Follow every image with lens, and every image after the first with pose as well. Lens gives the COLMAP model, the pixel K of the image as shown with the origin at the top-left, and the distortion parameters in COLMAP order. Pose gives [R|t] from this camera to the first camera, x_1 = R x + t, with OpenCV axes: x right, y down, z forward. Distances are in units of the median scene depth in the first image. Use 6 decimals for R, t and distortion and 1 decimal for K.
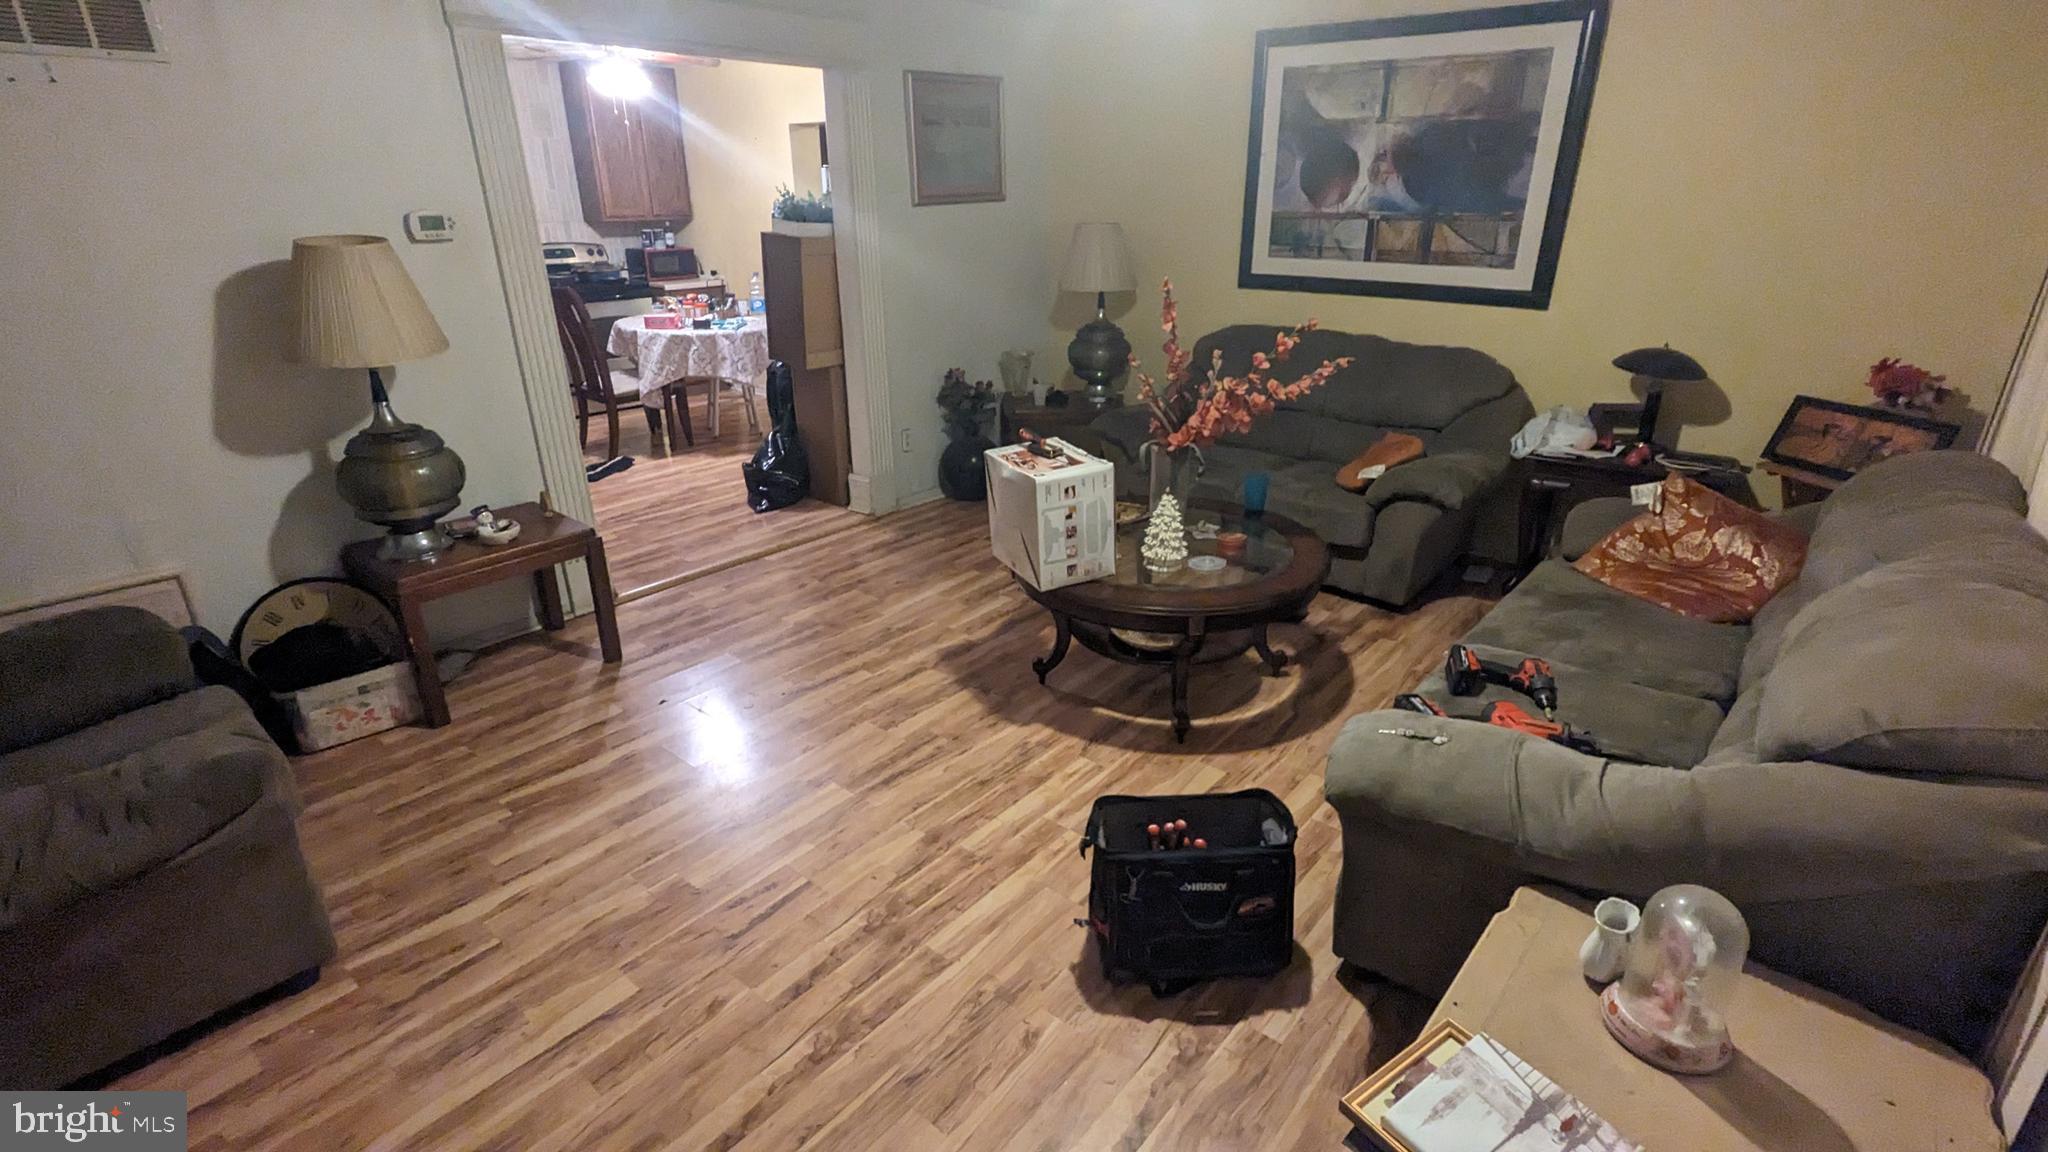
lens RADIAL K [[961.0, 0, 1025.9], [0, 961.0, 582.4], [0, 0, 1]] dist [-0.003236, 0.002147]
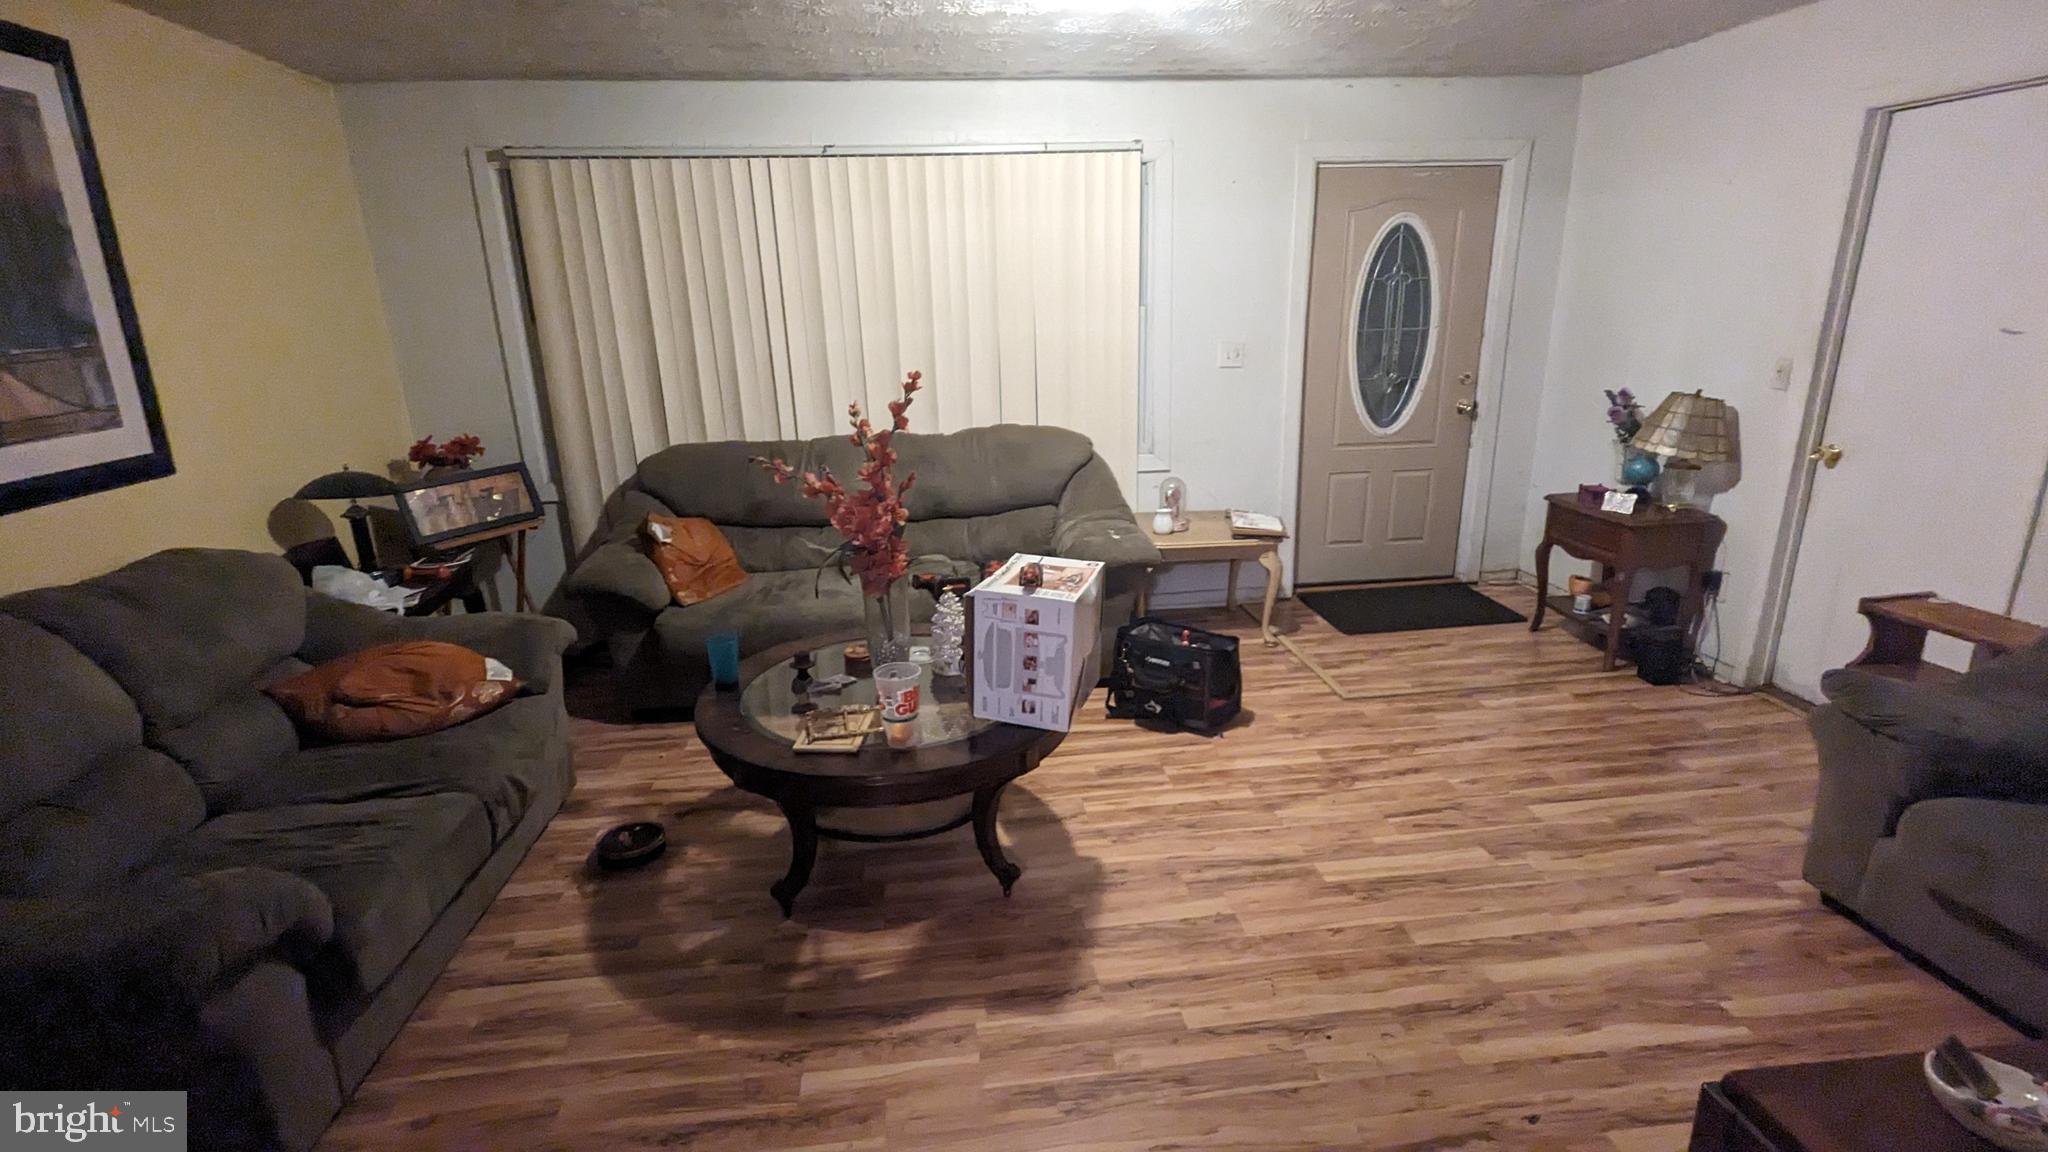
lens RADIAL K [[961.0, 0, 1025.7], [0, 961.0, 567.1], [0, 0, 1]] dist [-0.003236, 0.002147]
pose [[-0.729434, -0.171570, 0.662186, -0.522884], [0.285593, 0.803247, 0.522715, -0.576637], [-0.621581, 0.570402, -0.536916, 1.425259]]
